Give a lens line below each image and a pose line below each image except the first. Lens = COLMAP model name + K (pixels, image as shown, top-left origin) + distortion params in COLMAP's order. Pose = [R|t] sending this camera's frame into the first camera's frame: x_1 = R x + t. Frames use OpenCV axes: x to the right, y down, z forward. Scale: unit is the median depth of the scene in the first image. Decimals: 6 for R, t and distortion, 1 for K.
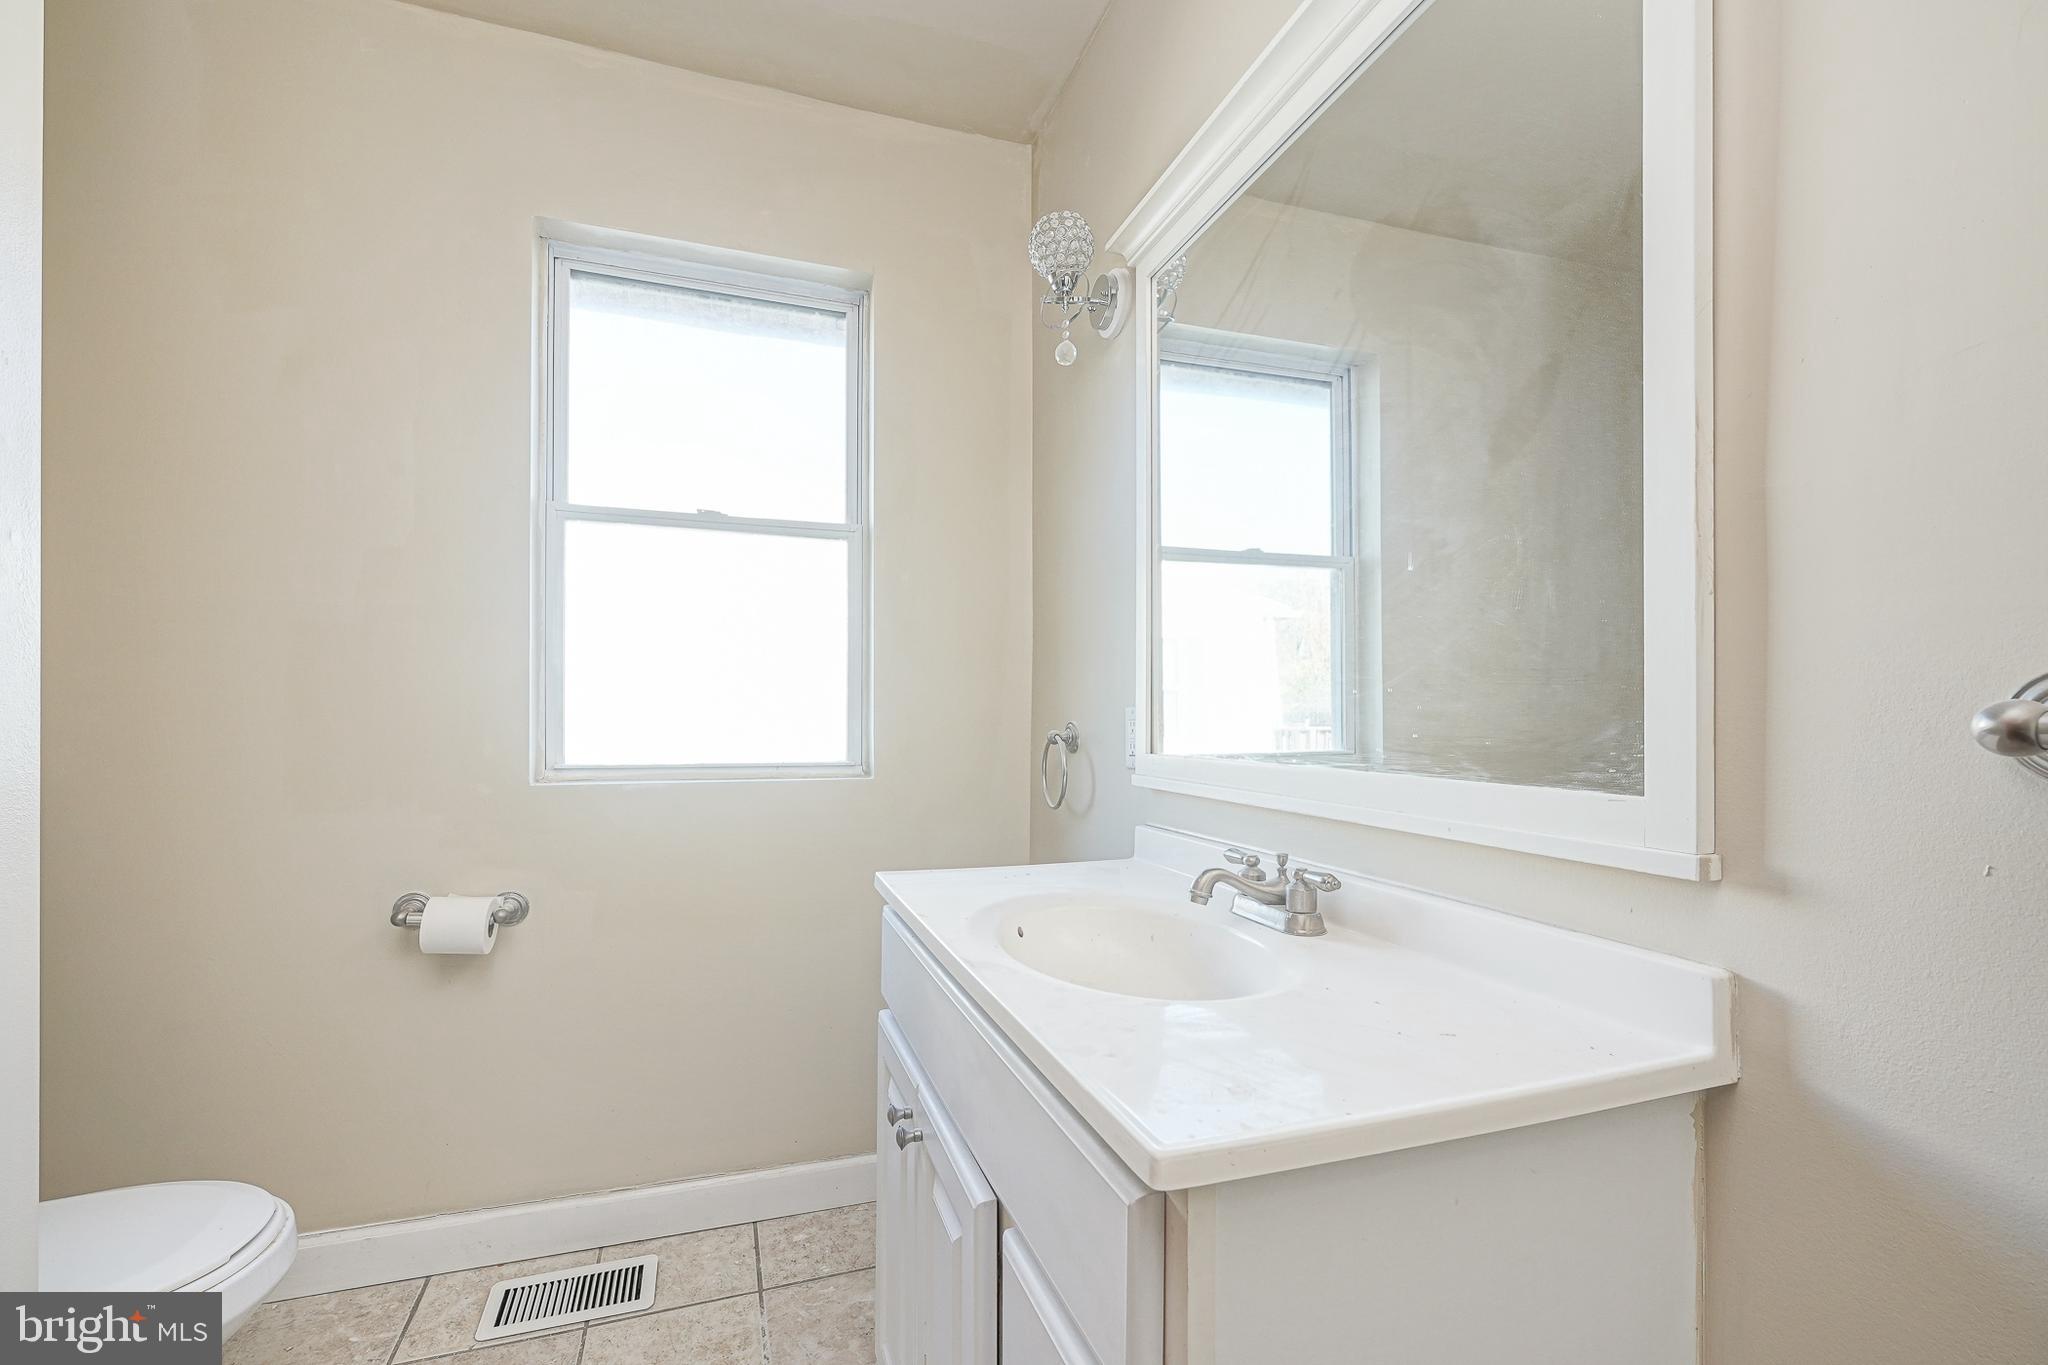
lens RADIAL K [[833.2, 0, 1031.5], [0, 833.2, 691.6], [0, 0, 1]] dist [-0.001052, 0.000261]
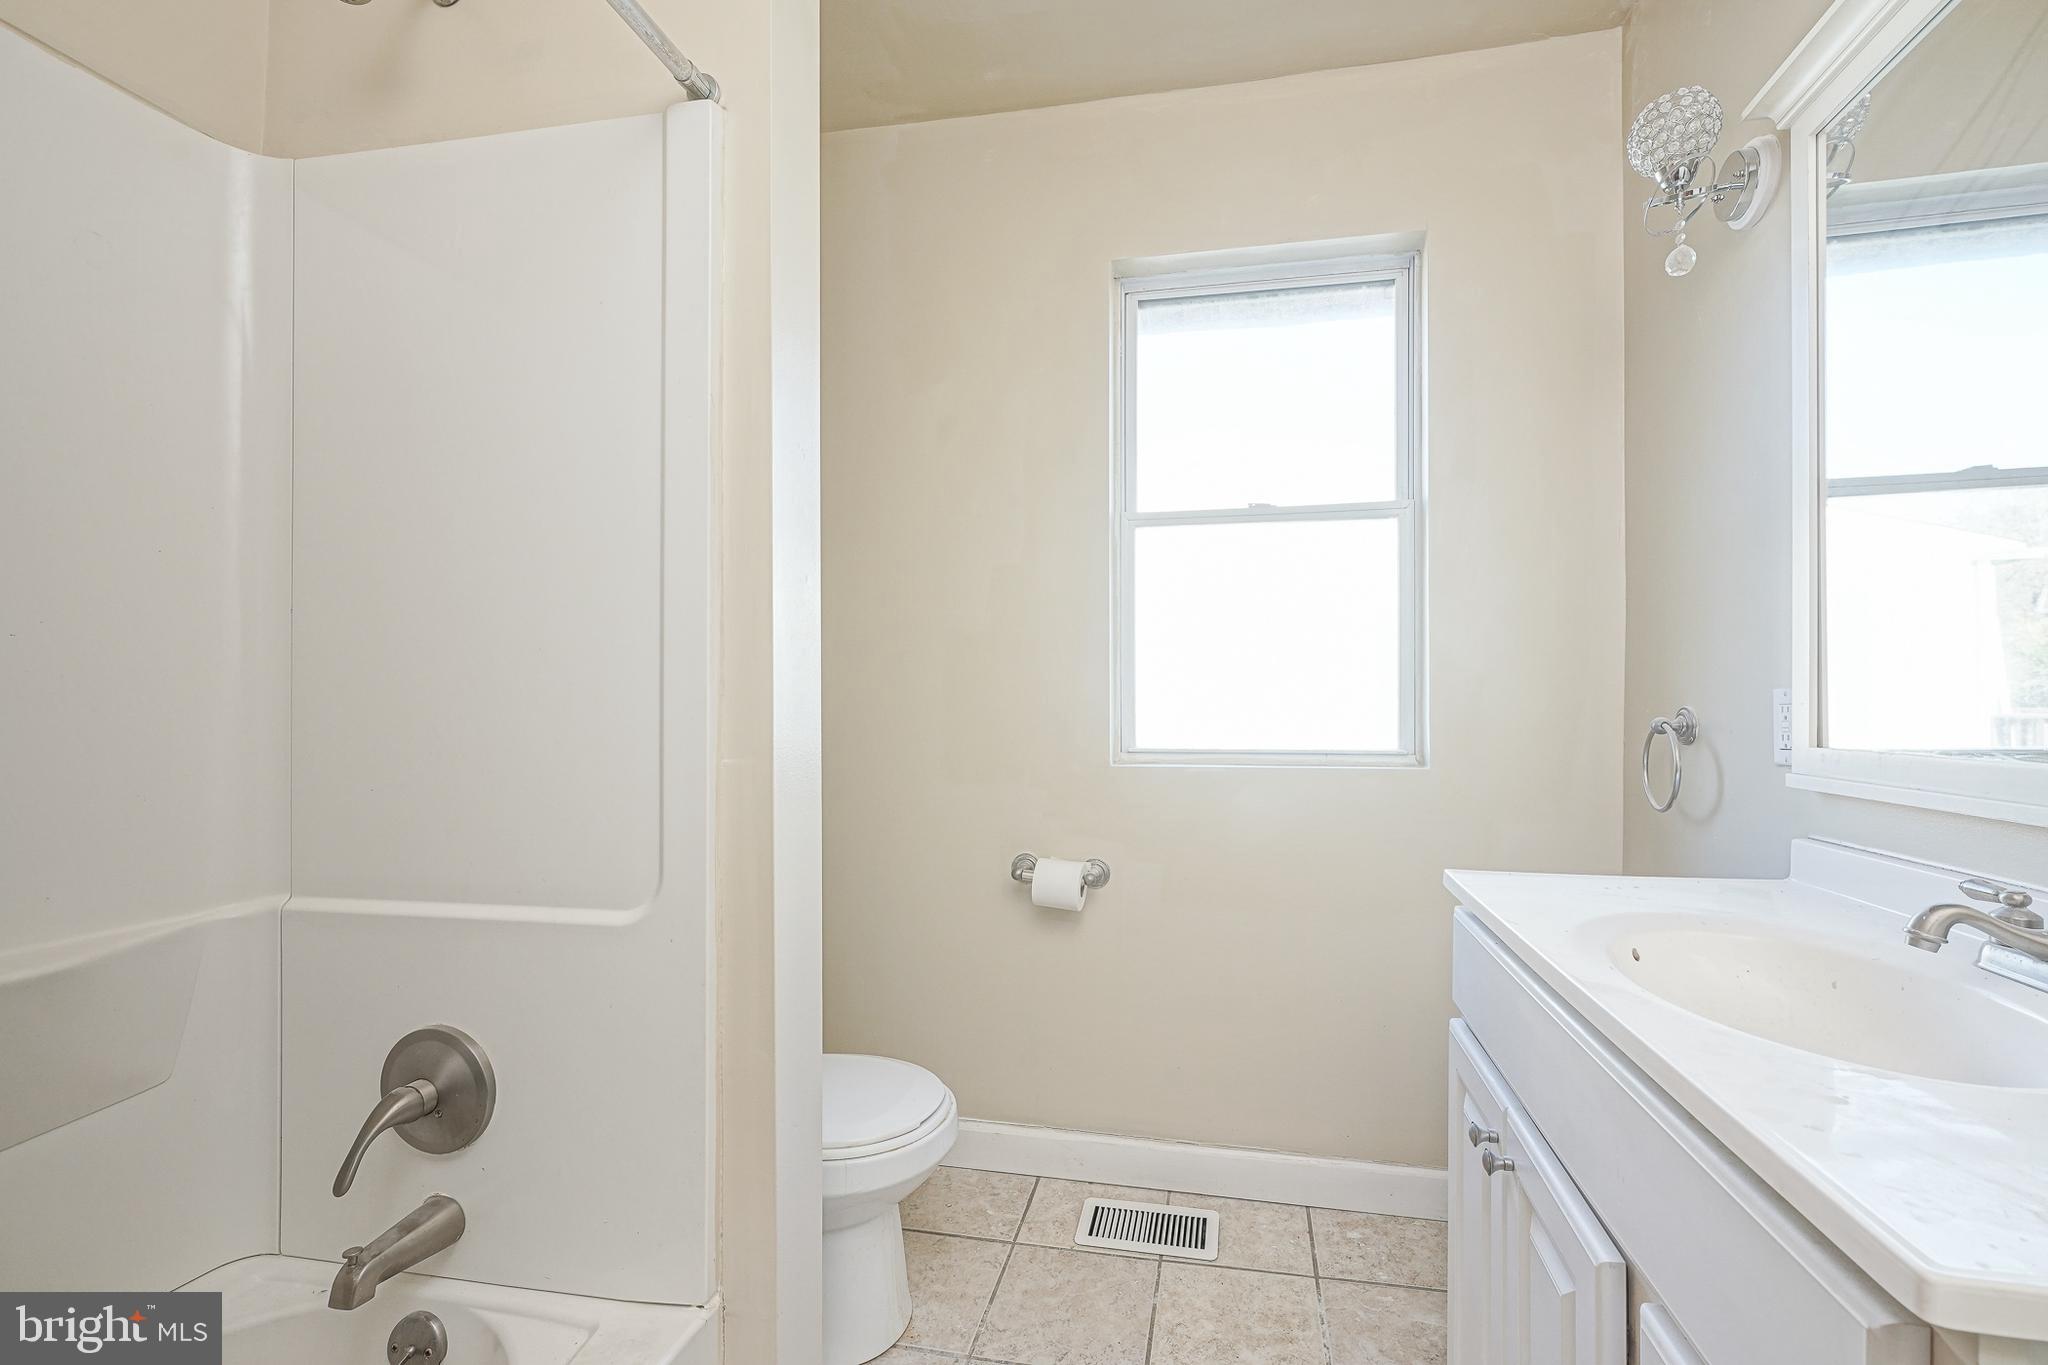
lens RADIAL K [[833.1, 0, 1036.3], [0, 833.1, 683.1], [0, 0, 1]] dist [-0.000327, -0.000305]
pose [[0.876180, -0.019887, -0.481574, -0.131427], [0.021822, 0.999761, -0.001583, -0.000375], [0.481490, -0.009122, 0.876404, -0.035273]]
